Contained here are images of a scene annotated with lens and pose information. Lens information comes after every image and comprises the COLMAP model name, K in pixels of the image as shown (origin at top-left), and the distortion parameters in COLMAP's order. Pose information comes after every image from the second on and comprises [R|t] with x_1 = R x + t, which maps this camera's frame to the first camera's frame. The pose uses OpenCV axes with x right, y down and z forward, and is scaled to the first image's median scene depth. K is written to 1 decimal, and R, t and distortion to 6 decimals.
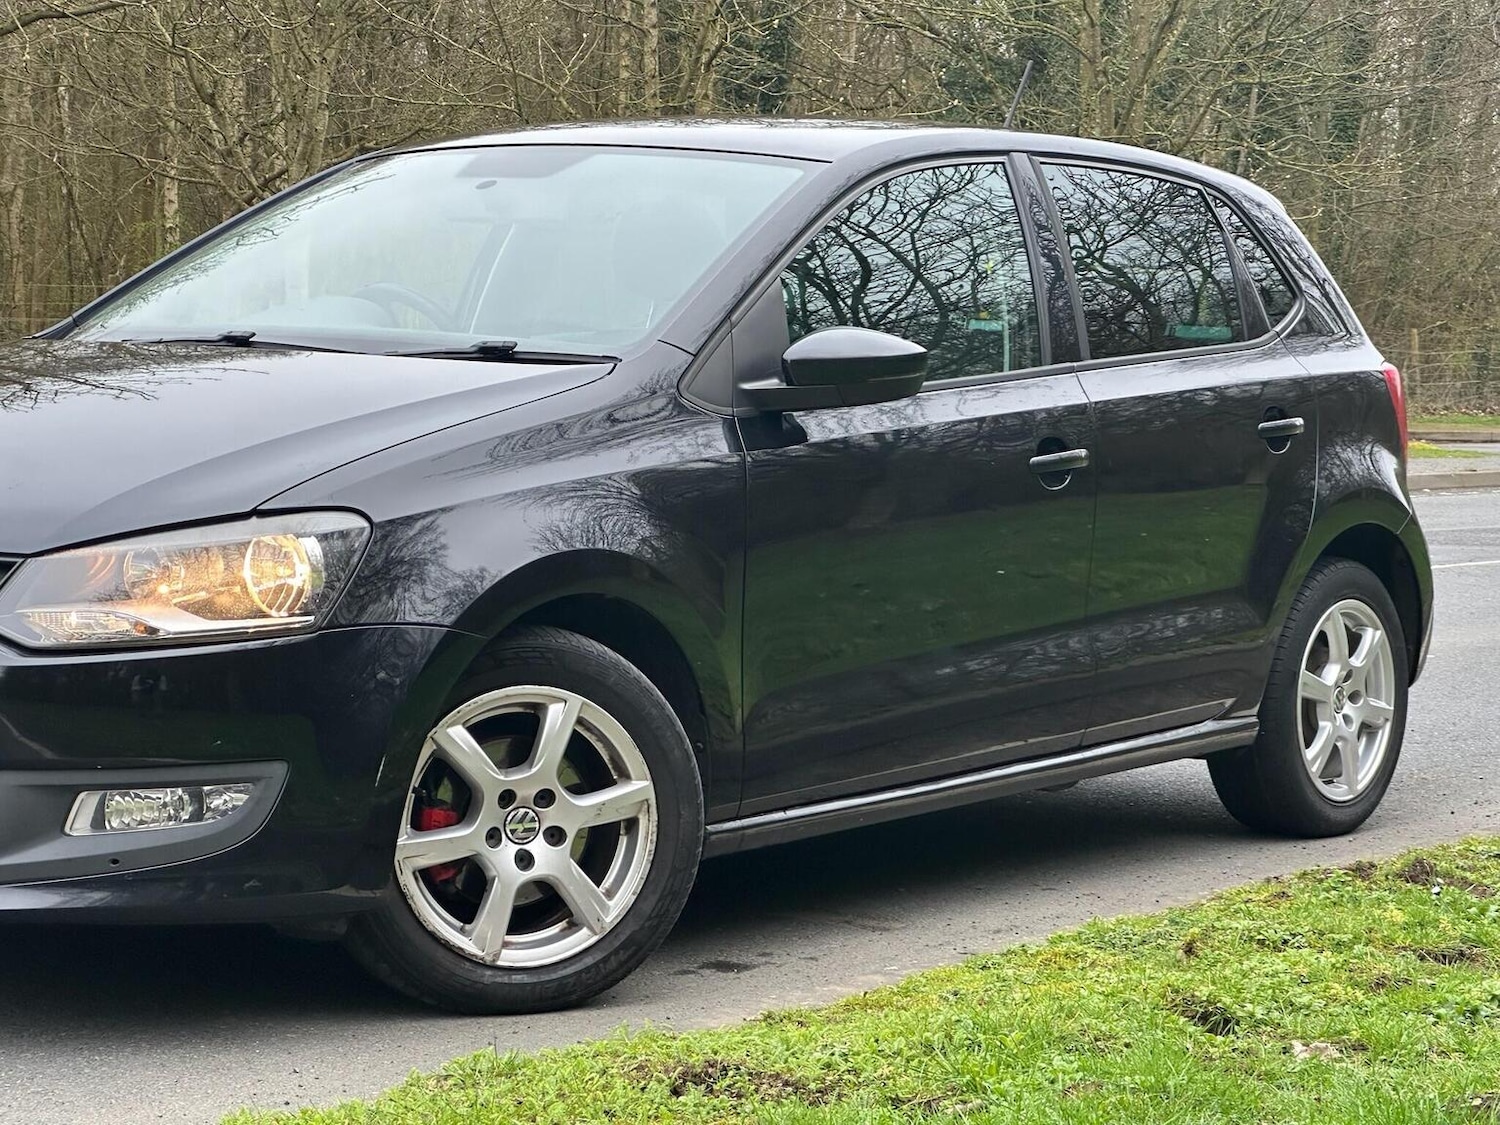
lens RADIAL K [[3359.1, 0, 744.5], [0, 3359.1, 539.9], [0, 0, 1]] dist [-0.273279, 8.548016]
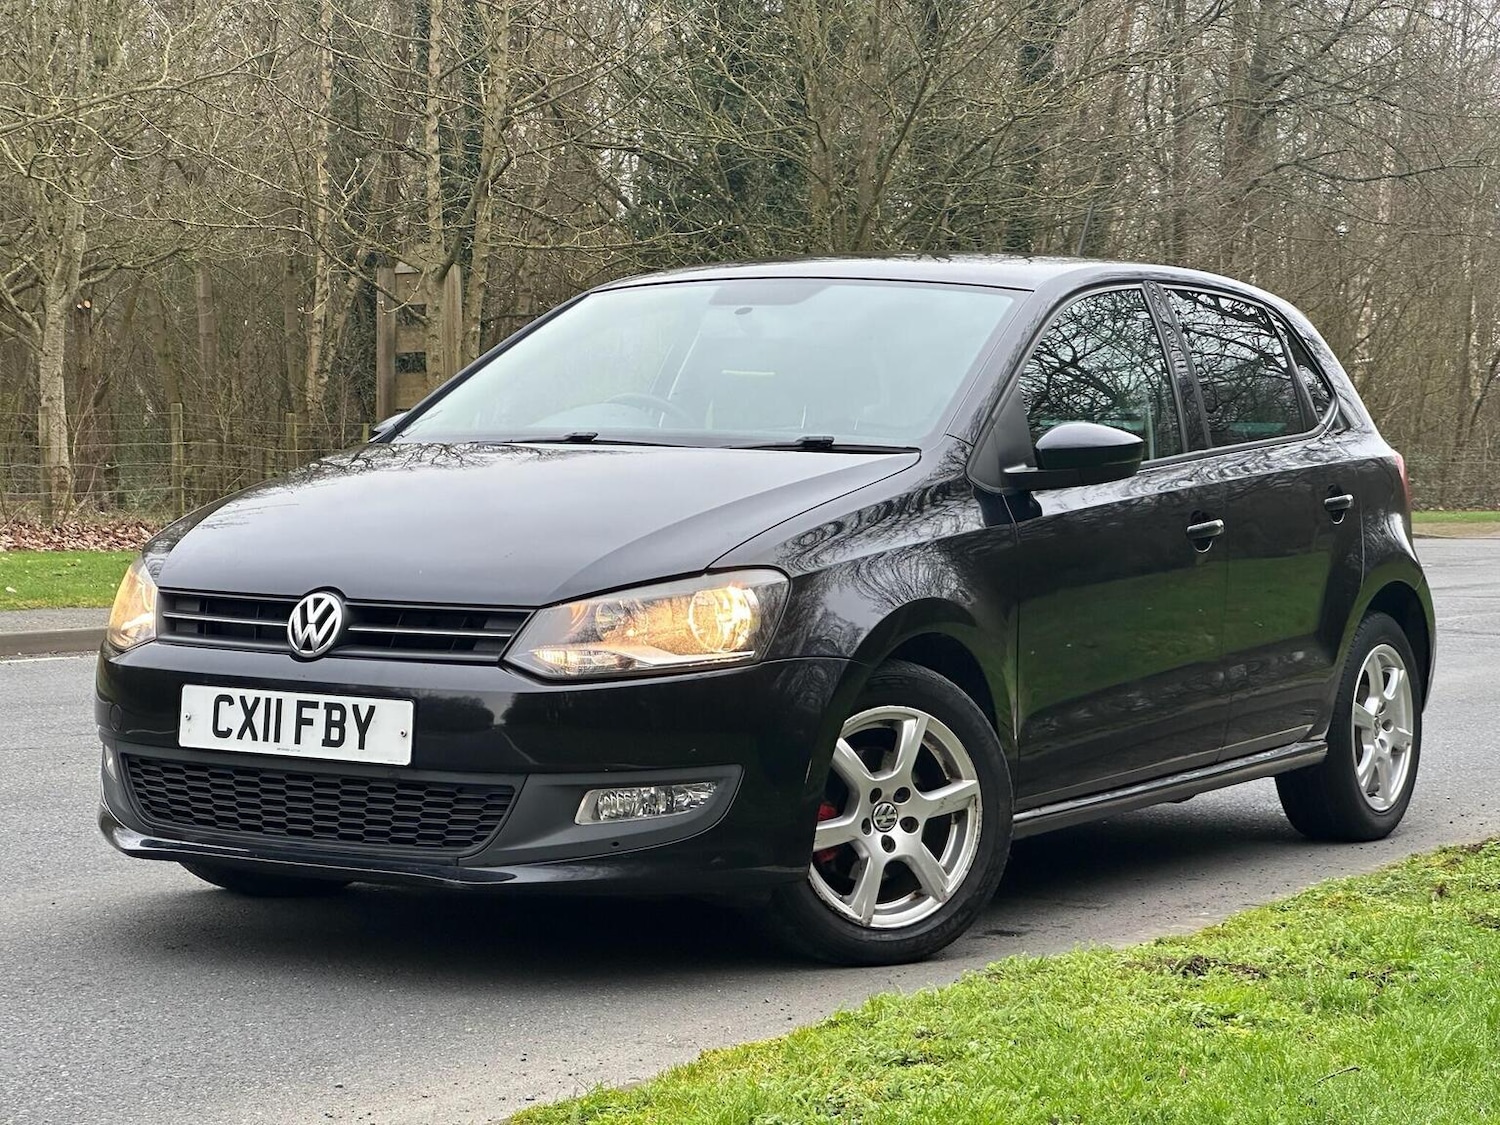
lens RADIAL K [[3359.1, 0, 744.5], [0, 3359.1, 539.9], [0, 0, 1]] dist [-0.273279, 8.548016]
pose [[0.993541, -0.016989, 0.112197, -0.256341], [0.020729, 0.999265, -0.032251, 0.020149], [-0.111567, 0.034368, 0.993162, -0.253891]]
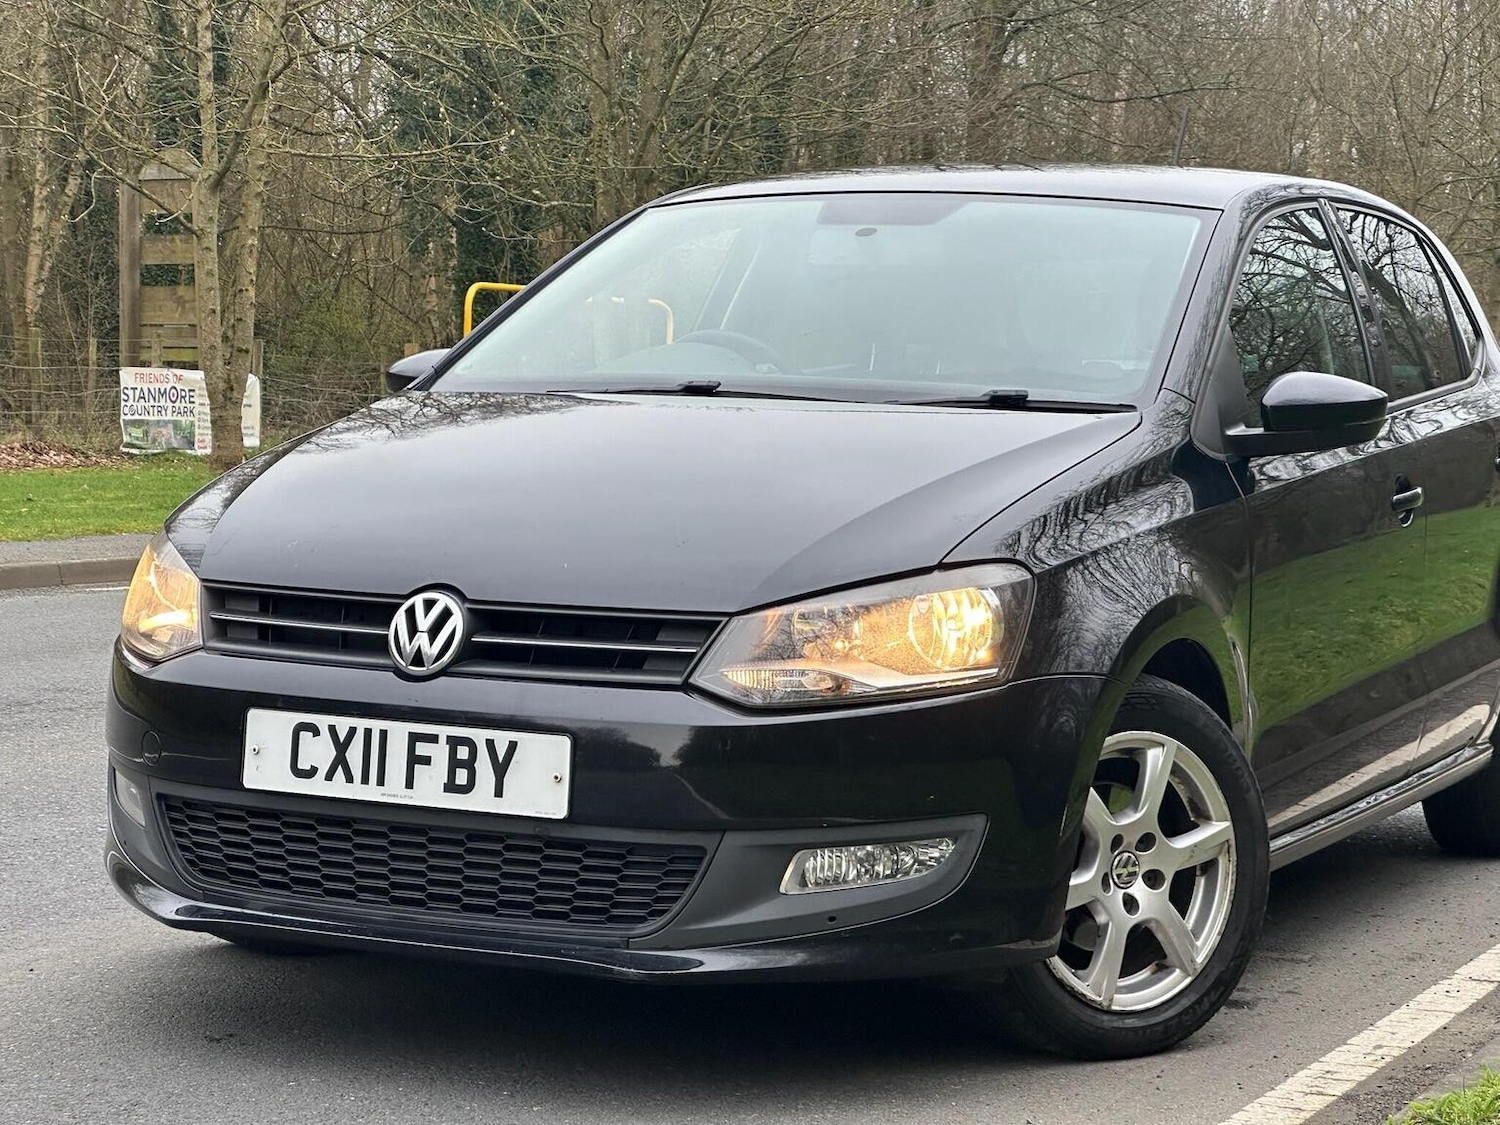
lens RADIAL K [[3359.1, 0, 744.5], [0, 3359.1, 539.9], [0, 0, 1]] dist [-0.273279, 8.548016]
pose [[0.979276, -0.016816, 0.201833, -0.376806], [0.018284, 0.999818, -0.005410, -0.010879], [-0.201705, 0.008988, 0.979405, 0.030725]]
